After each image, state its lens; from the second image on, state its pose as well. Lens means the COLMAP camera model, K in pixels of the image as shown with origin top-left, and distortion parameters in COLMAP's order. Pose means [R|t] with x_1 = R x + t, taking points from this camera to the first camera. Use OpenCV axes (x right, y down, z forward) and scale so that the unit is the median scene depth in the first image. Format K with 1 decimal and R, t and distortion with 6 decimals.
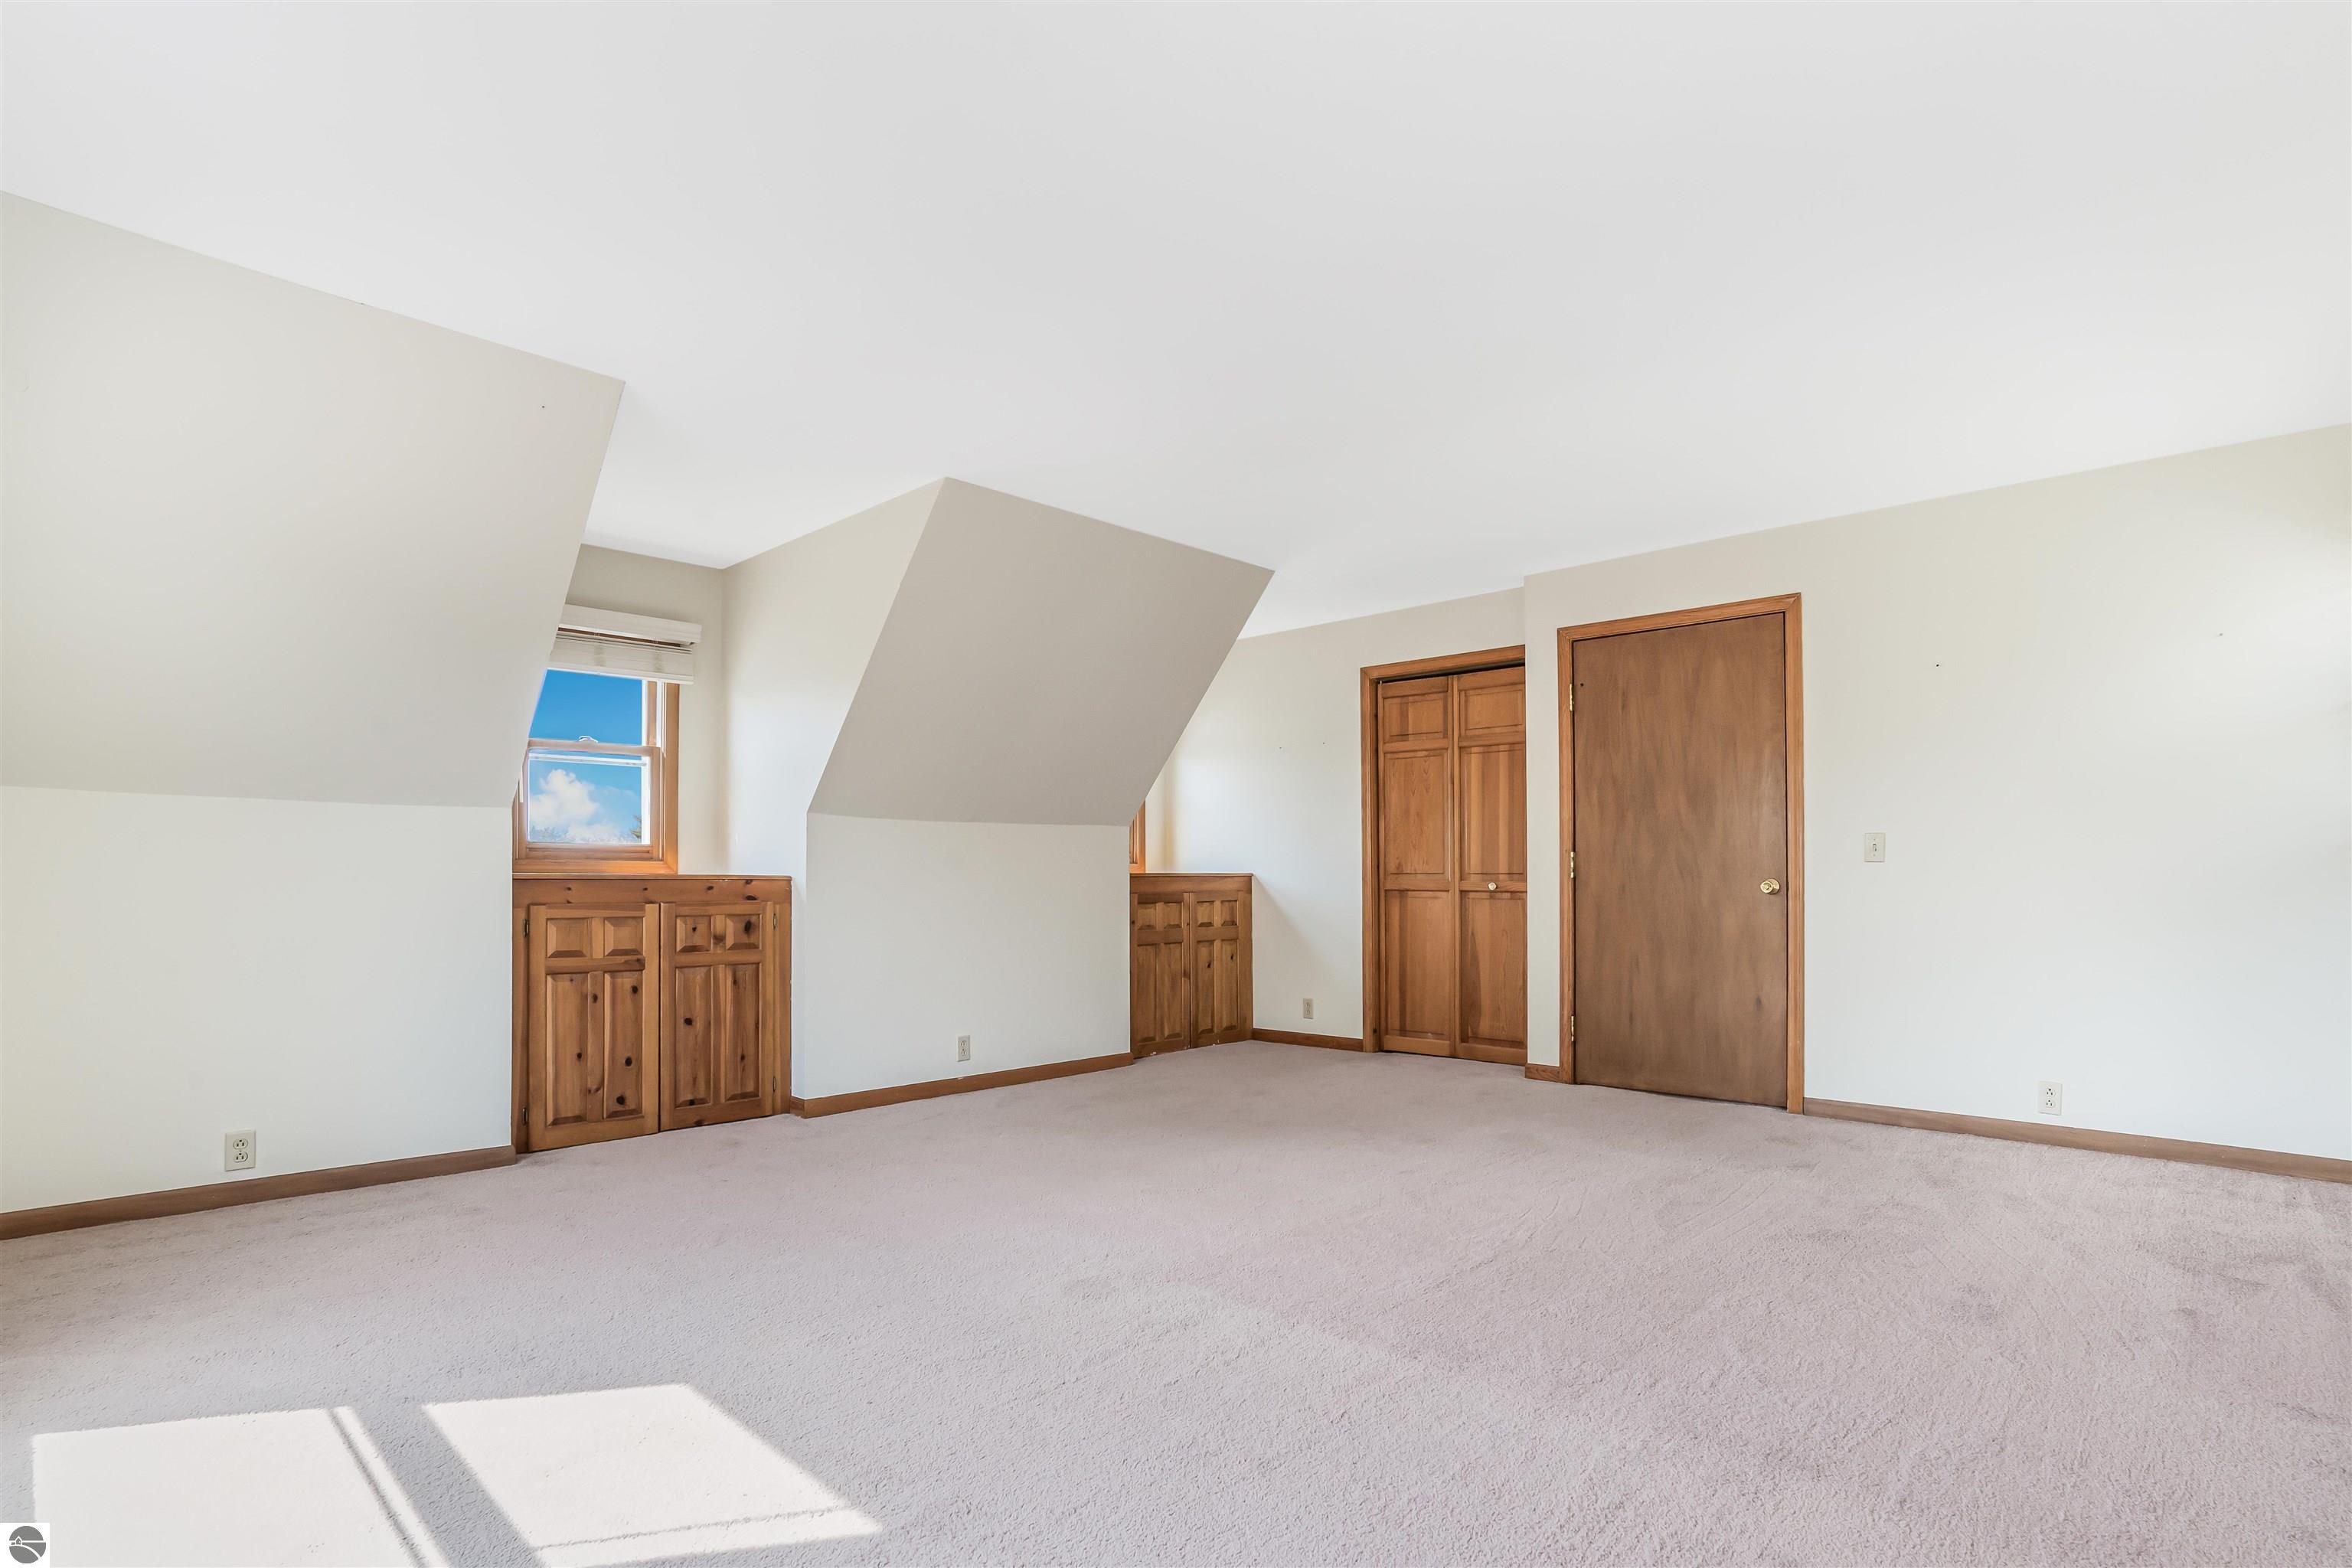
lens RADIAL K [[1159.5, 0, 1179.5], [0, 1159.5, 863.1], [0, 0, 1]] dist [-0.069888, 0.024136]
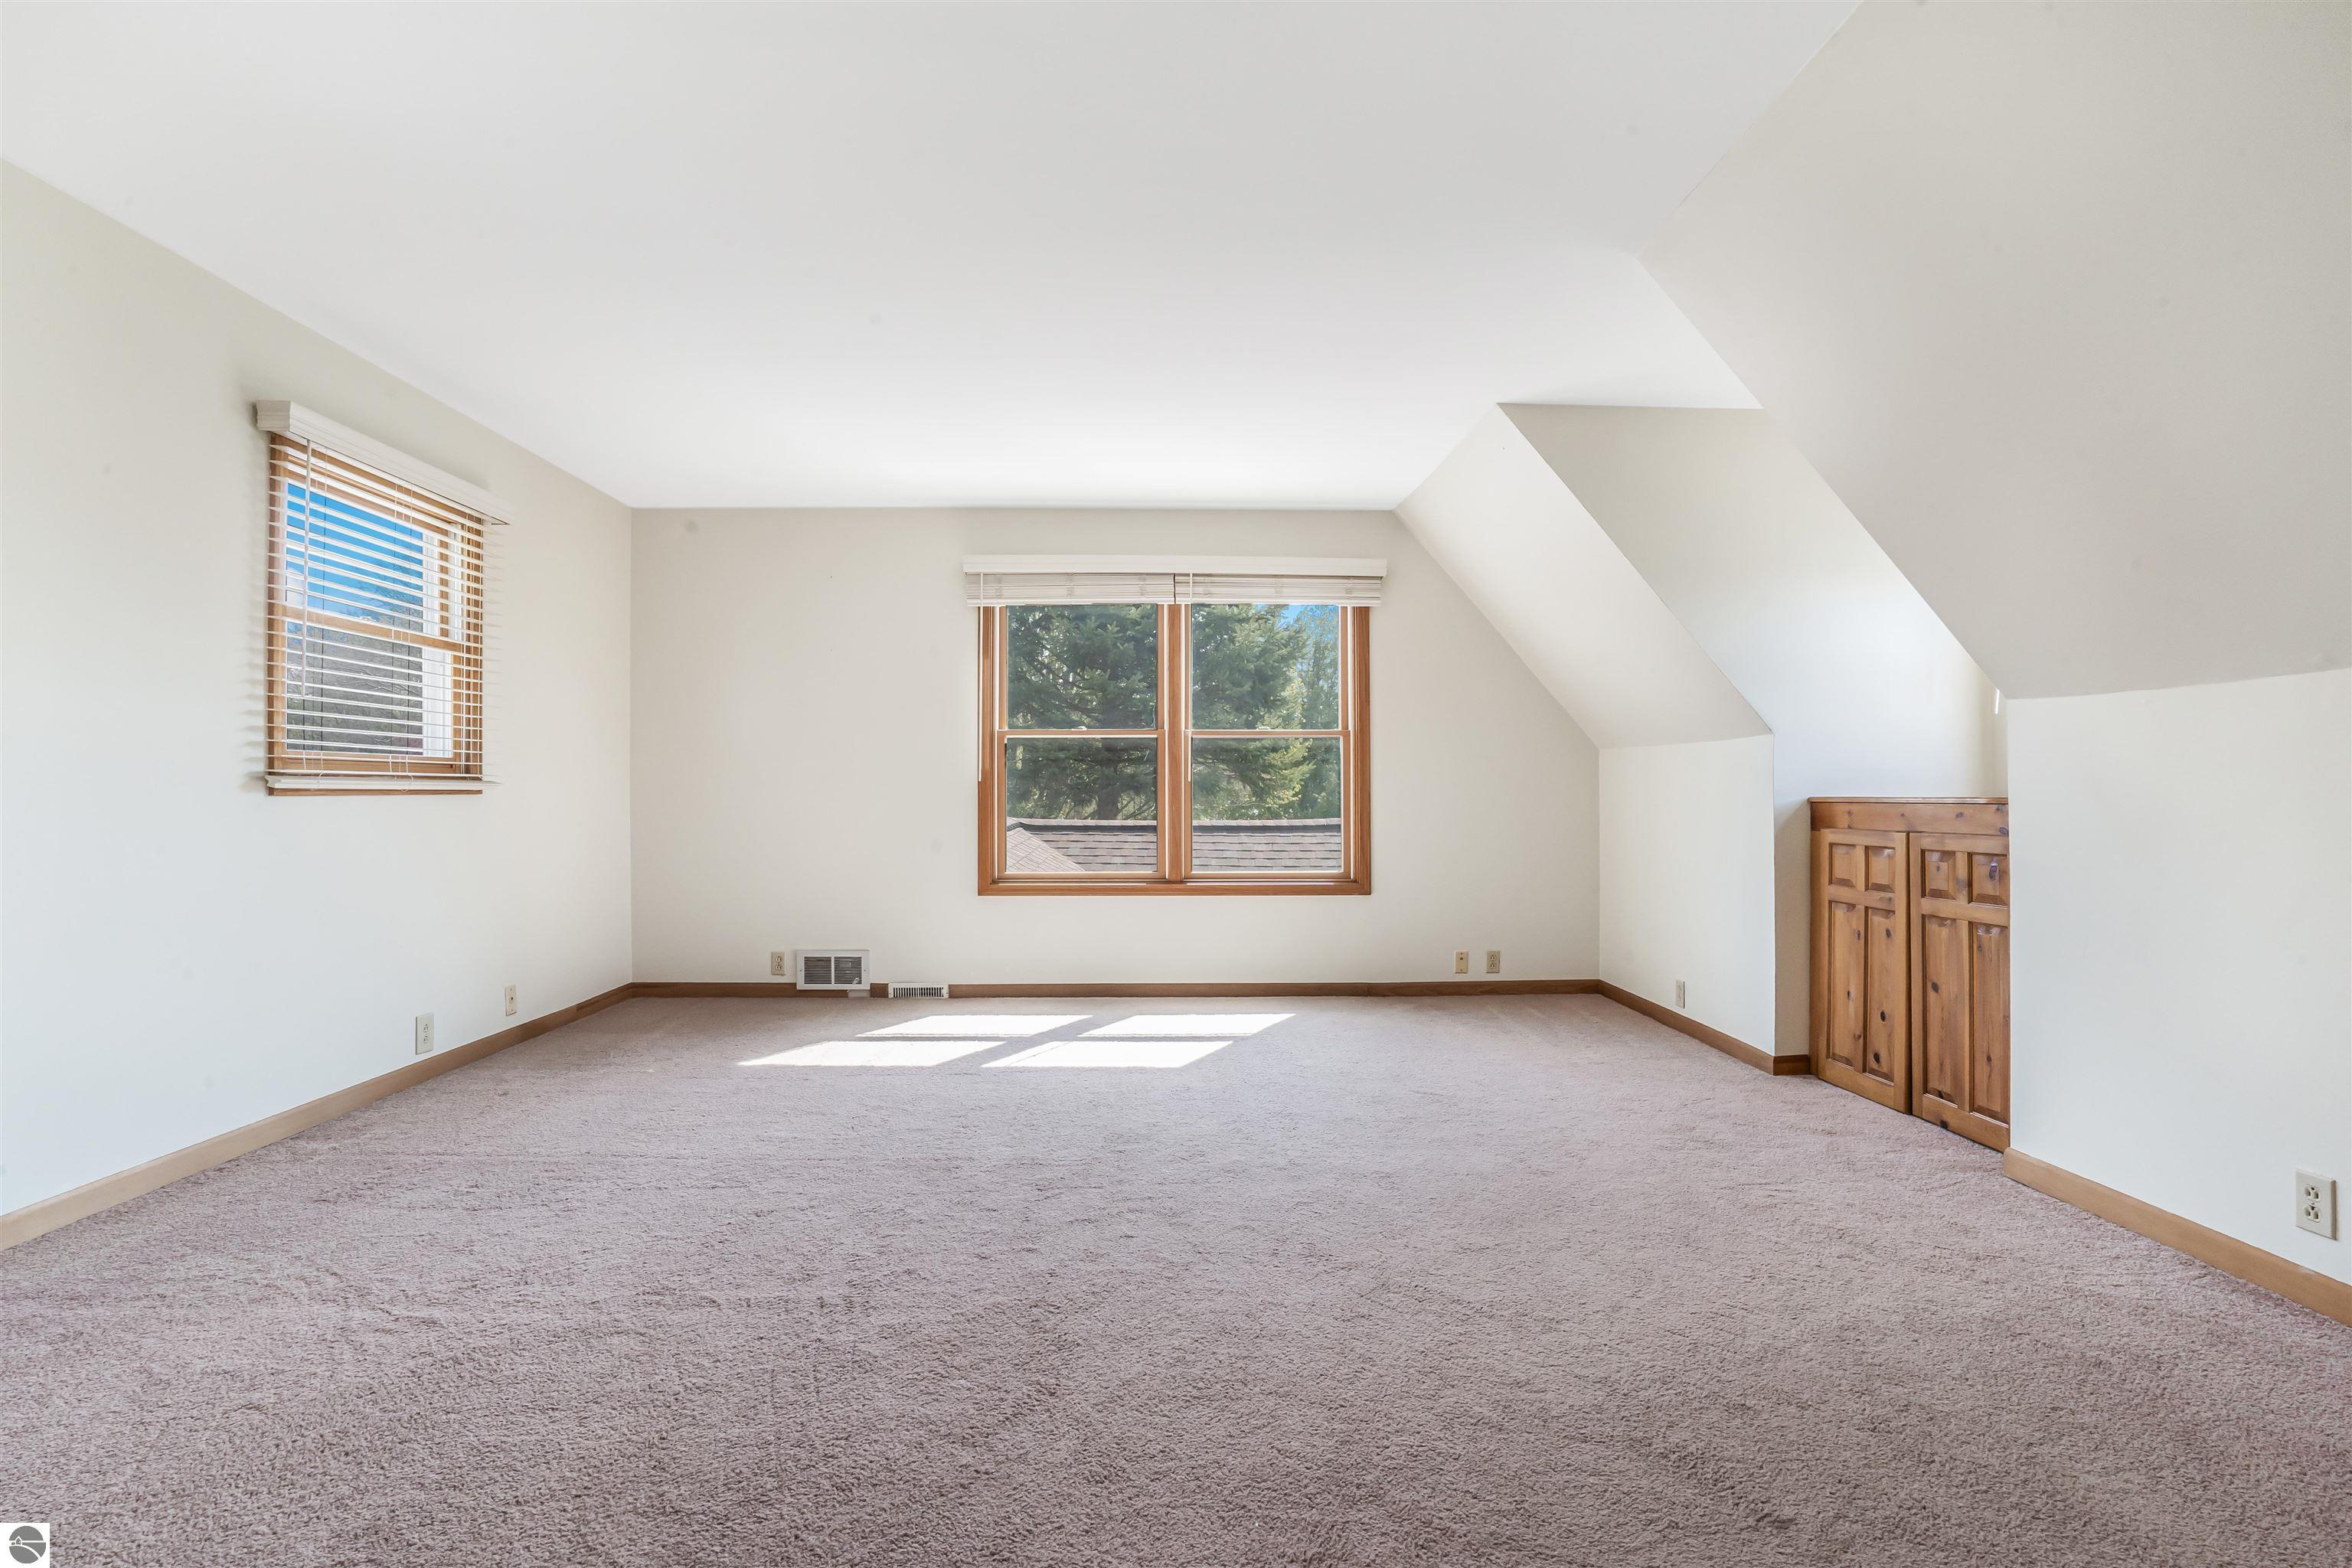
lens RADIAL K [[1085.5, 0, 1220.6], [0, 1085.5, 794.4], [0, 0, 1]] dist [-0.000564, -0.000040]
pose [[-0.661423, 0.002015, -0.750010, 0.336624], [0.016656, 0.999789, -0.012002, 0.006880], [0.749828, -0.020431, -0.661317, 0.859562]]
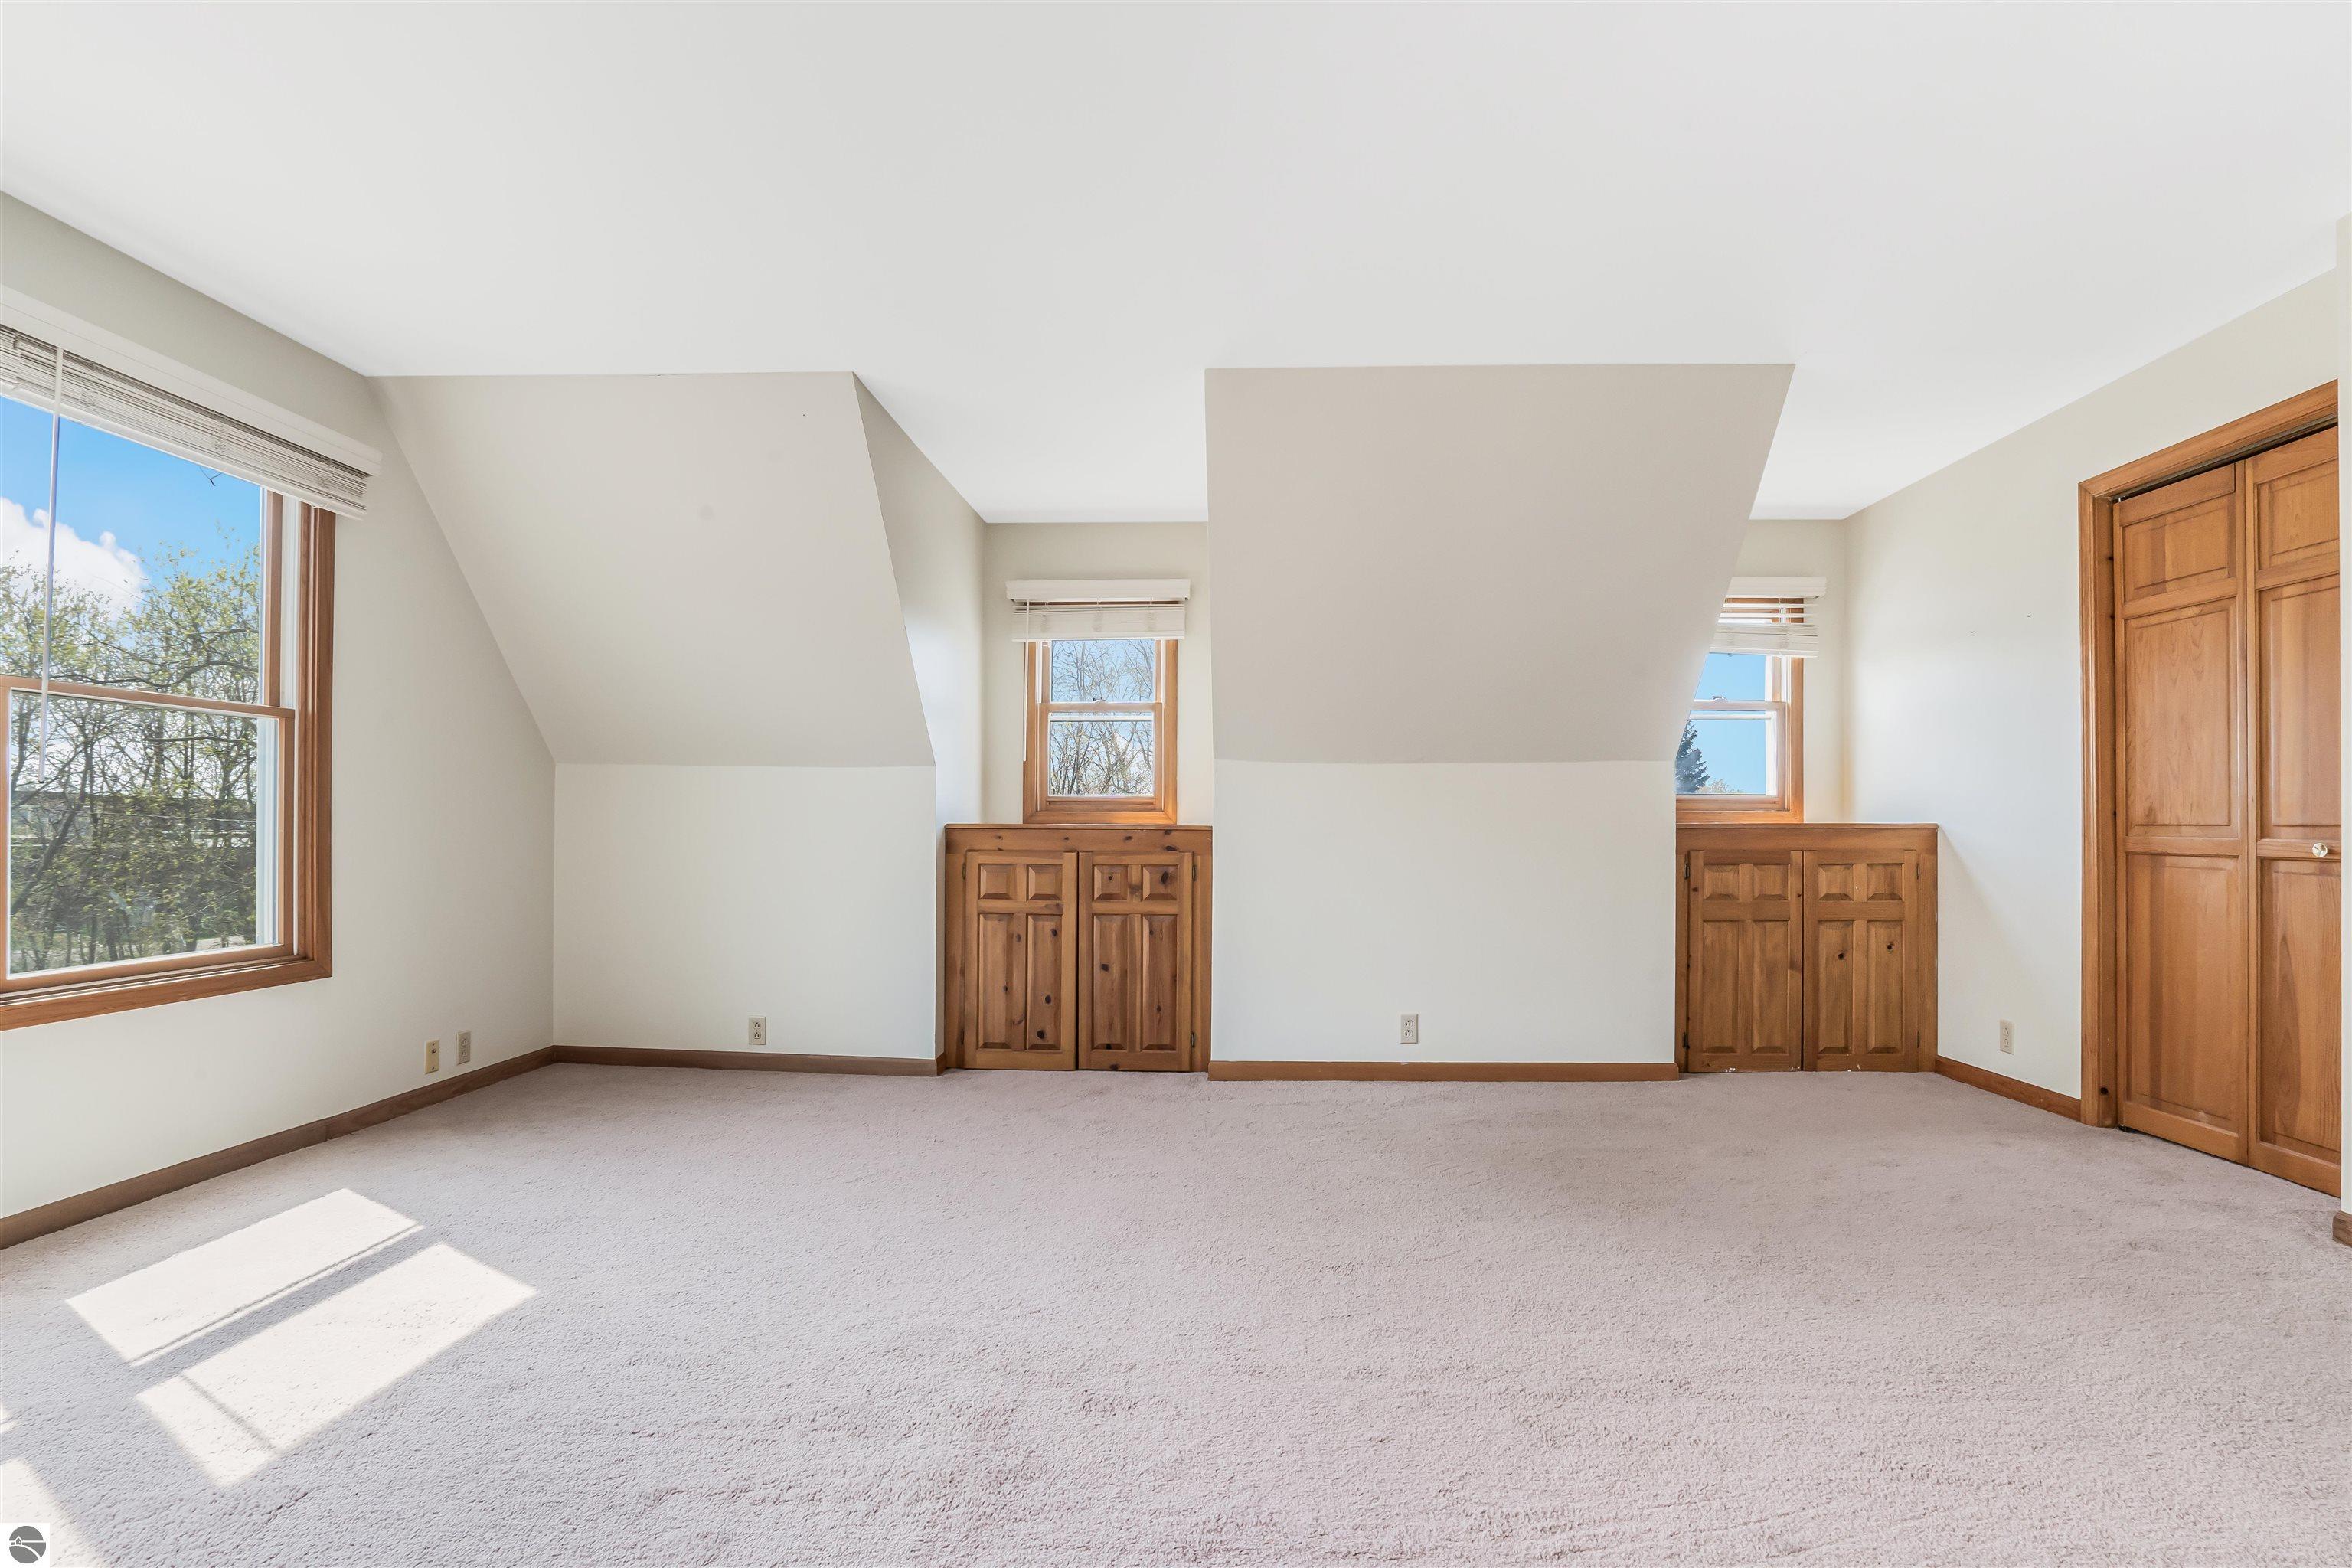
lens RADIAL K [[1122.6, 0, 1178.2], [0, 1122.6, 814.7], [0, 0, 1]] dist [-0.069699, 0.020321]
pose [[0.657424, -0.003773, -0.753511, 0.287026], [0.006516, 0.999979, 0.000679, 0.000449], [0.753493, -0.005356, 0.657434, 0.294714]]
